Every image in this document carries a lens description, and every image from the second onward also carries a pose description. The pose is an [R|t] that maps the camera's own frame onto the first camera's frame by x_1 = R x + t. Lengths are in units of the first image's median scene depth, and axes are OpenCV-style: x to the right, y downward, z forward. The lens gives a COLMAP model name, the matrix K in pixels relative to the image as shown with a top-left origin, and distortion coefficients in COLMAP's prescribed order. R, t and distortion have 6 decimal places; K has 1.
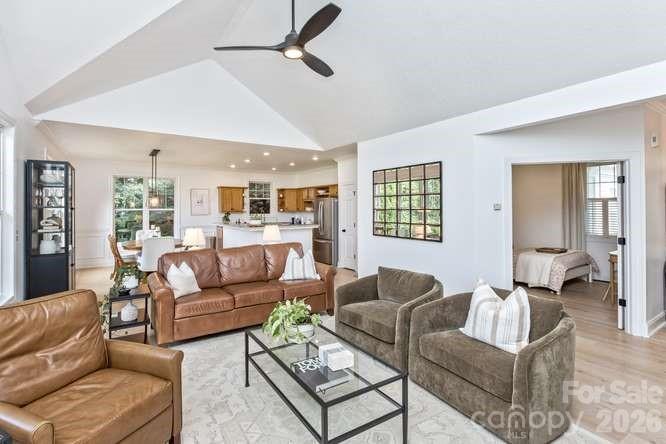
lens RADIAL K [[323.1, 0, 334.7], [0, 323.1, 197.8], [0, 0, 1]] dist [-0.000091, -0.000170]
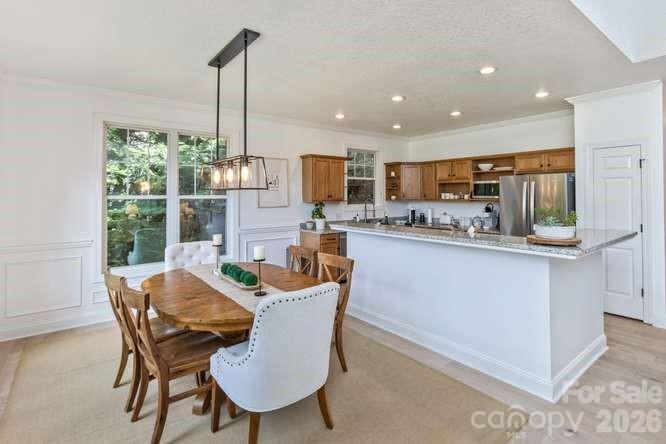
lens RADIAL K [[335.4, 0, 360.9], [0, 335.4, 191.3], [0, 0, 1]] dist [0.000335, -0.000096]
pose [[0.993733, 0.000567, 0.111779, -0.326851], [-0.002513, 0.999848, 0.017274, 0.016584], [-0.111752, -0.017447, 0.993583, 0.422678]]
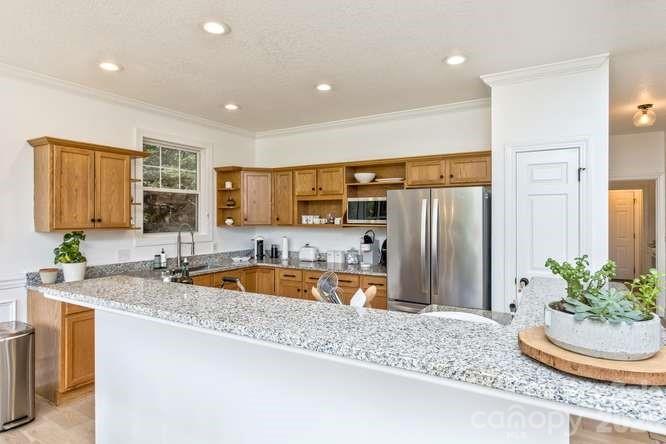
lens RADIAL K [[373.6, 0, 351.7], [0, 373.6, 215.6], [0, 0, 1]] dist [0.000878, -0.000536]
pose [[0.892431, 0.003174, 0.451174, -0.261092], [-0.015248, 0.999616, 0.023129, 0.019320], [-0.450927, -0.027521, 0.892136, 0.587027]]
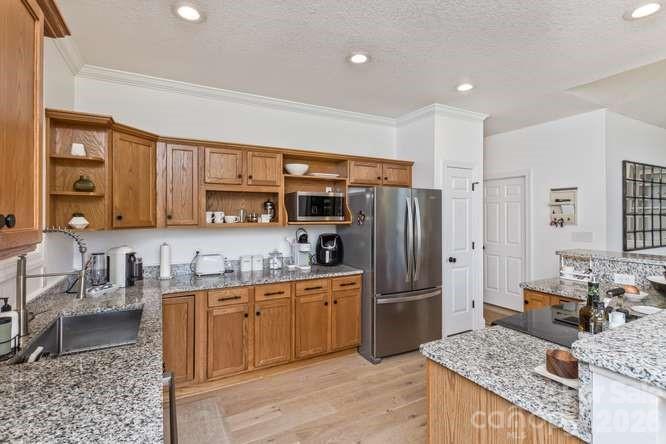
lens RADIAL K [[313.0, 0, 332.3], [0, 313.0, 207.6], [0, 0, 1]] dist [0.002747, 0.000401]
pose [[0.101534, 0.027623, 0.994449, -0.375754], [-0.027476, 0.999311, -0.024953, 0.032206], [-0.994453, -0.024790, 0.102223, 0.915084]]
